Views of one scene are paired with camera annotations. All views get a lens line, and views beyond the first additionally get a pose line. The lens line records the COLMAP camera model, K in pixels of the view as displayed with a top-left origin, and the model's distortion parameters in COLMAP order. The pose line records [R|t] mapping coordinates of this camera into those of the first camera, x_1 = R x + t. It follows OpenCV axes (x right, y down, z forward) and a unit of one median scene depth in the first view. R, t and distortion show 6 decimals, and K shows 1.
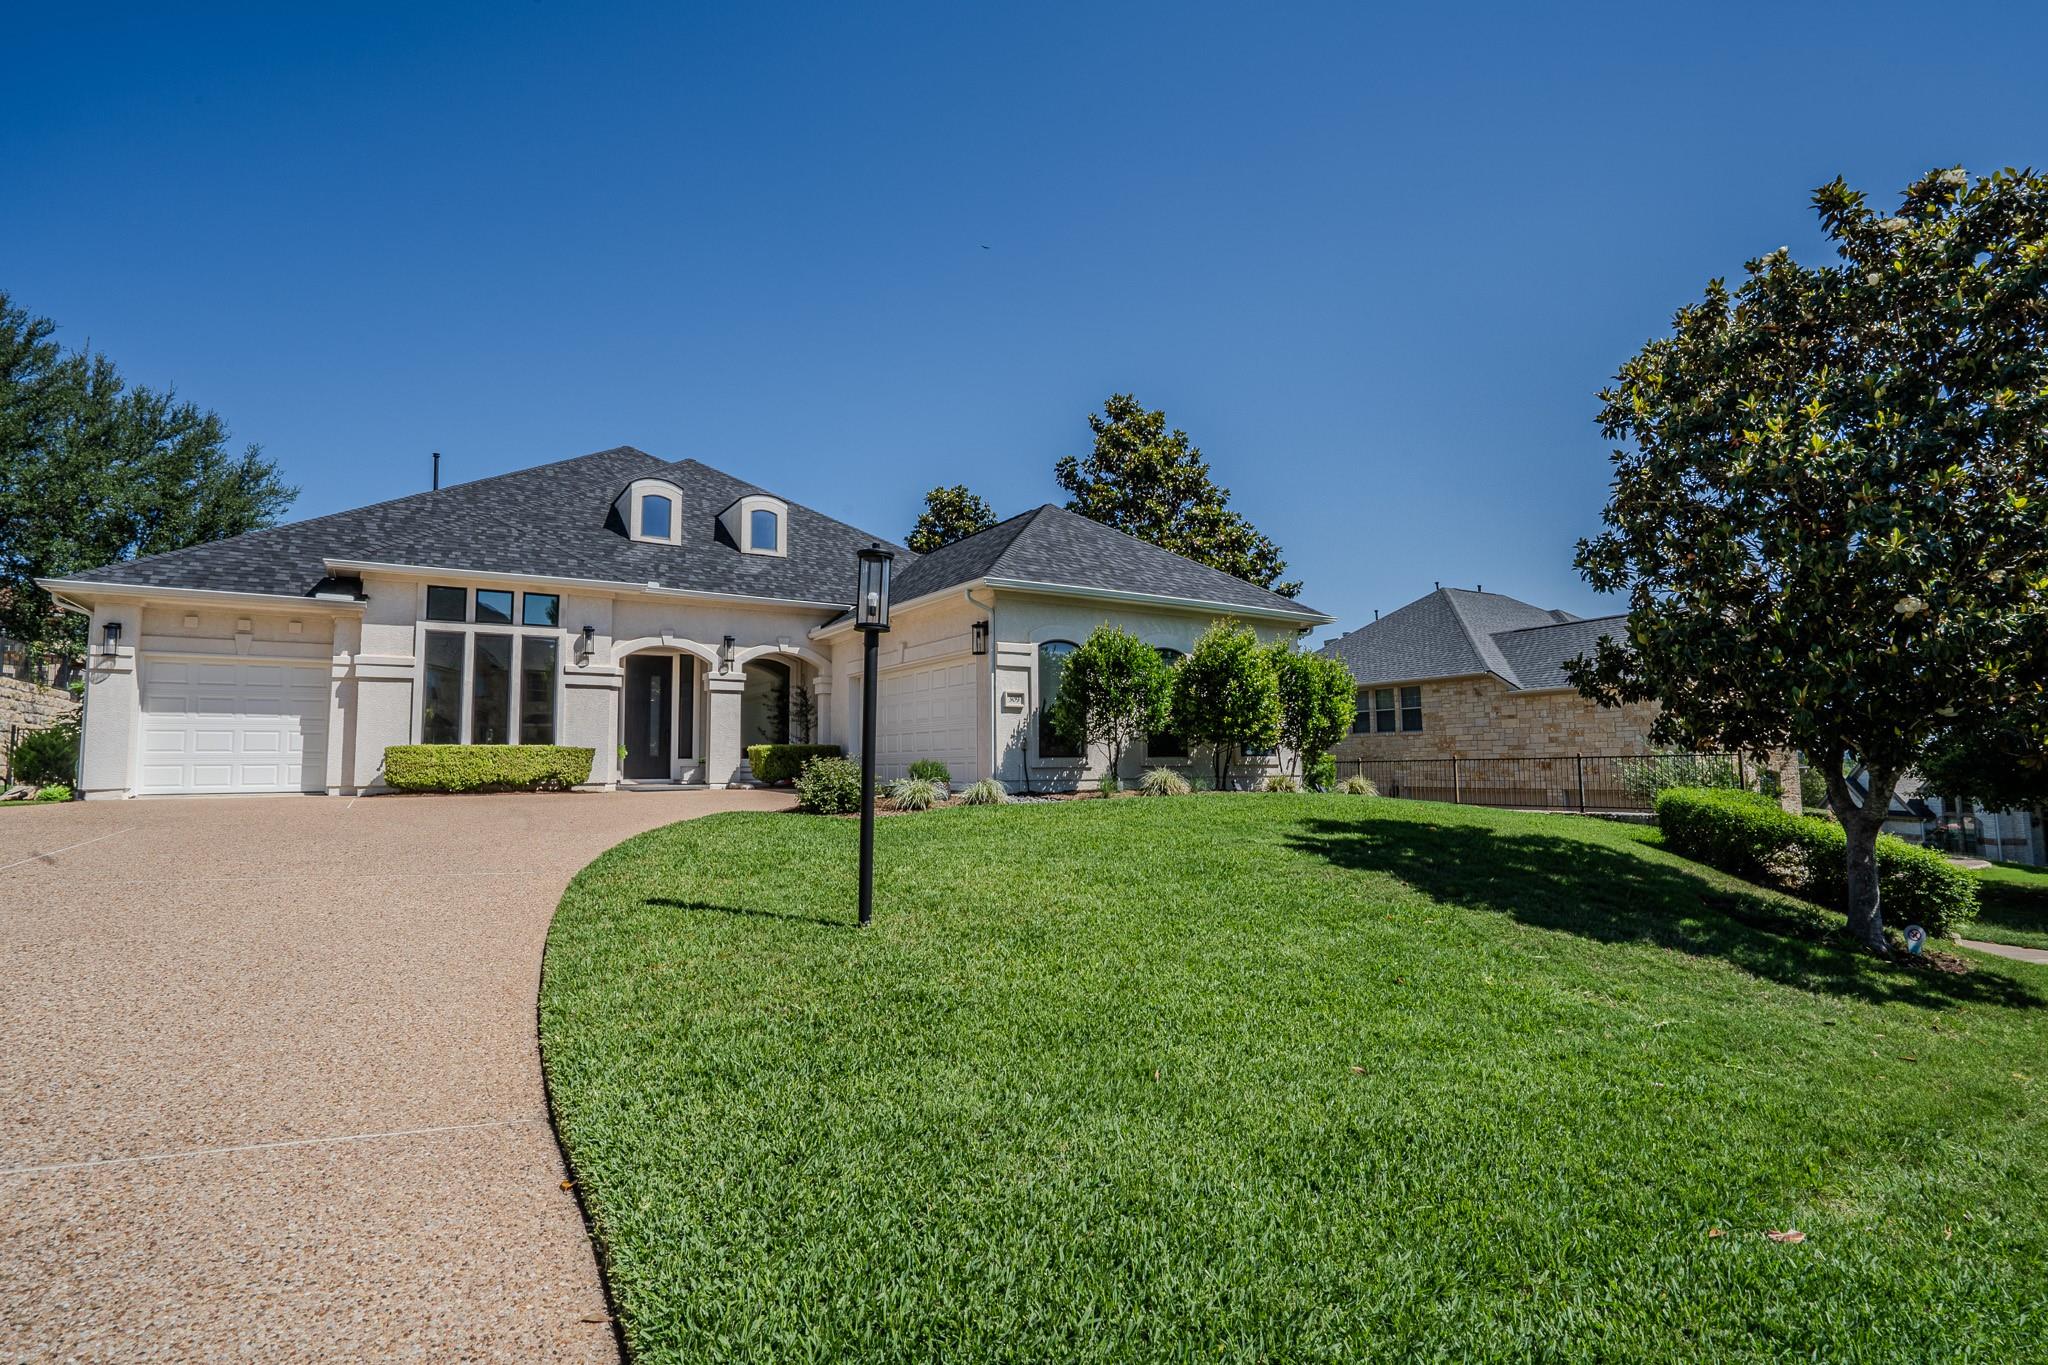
lens RADIAL K [[969.3, 0, 1024.0], [0, 969.3, 682.5], [0, 0, 1]] dist [-0.066483, 0.030149]
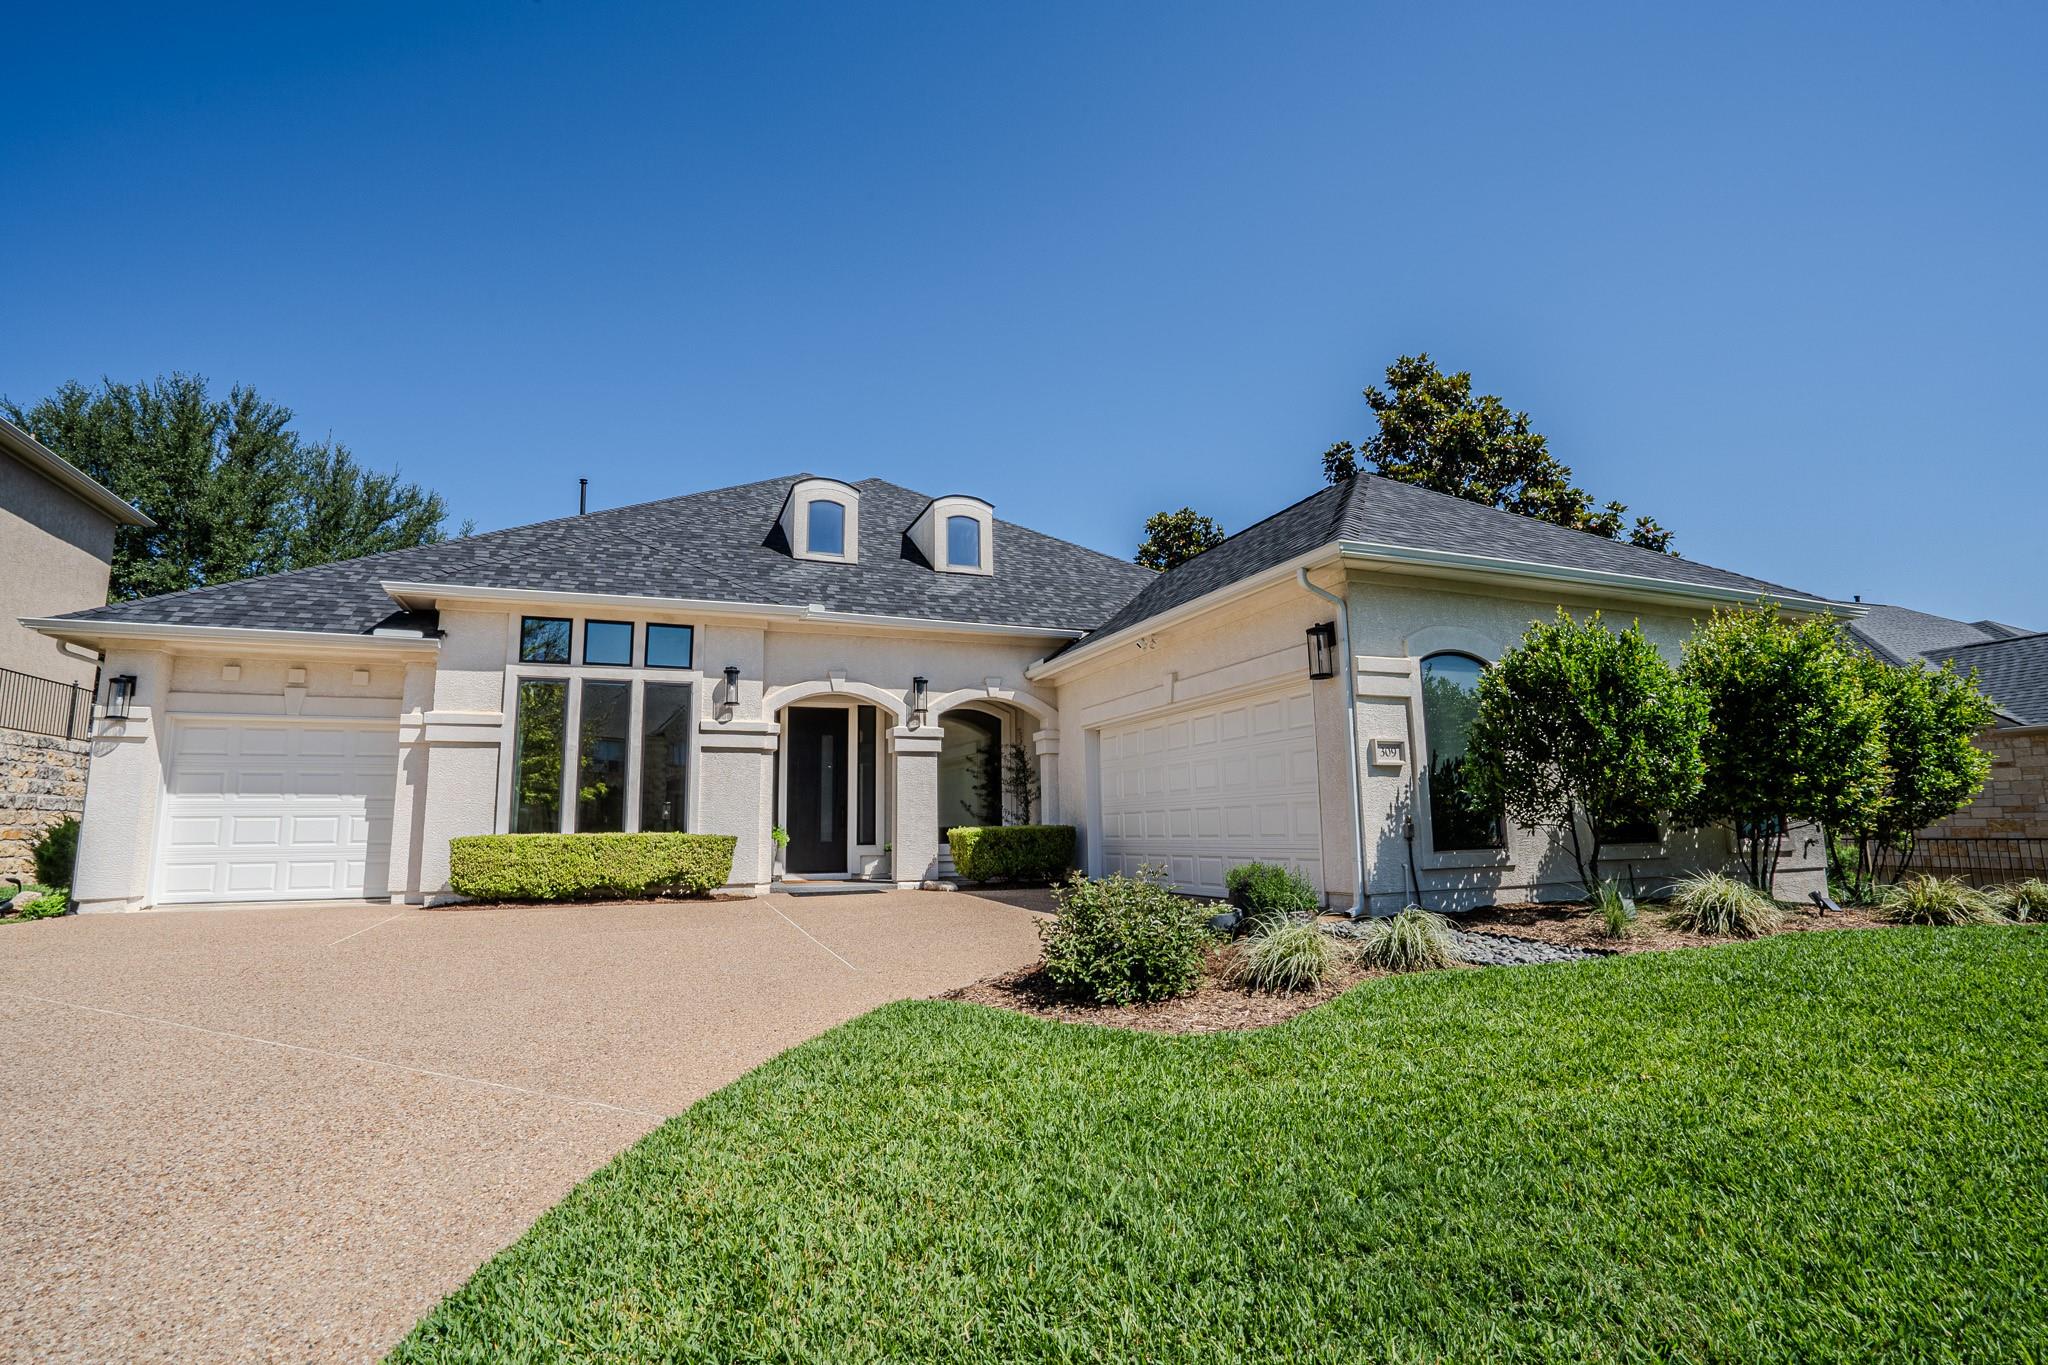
lens RADIAL K [[946.5, 0, 1026.9], [0, 946.5, 681.9], [0, 0, 1]] dist [-0.059870, 0.022035]
pose [[0.980178, -0.036667, -0.194697, -0.095107], [0.023356, 0.997257, -0.070232, 0.008278], [0.196738, 0.064293, 0.978346, 0.342899]]
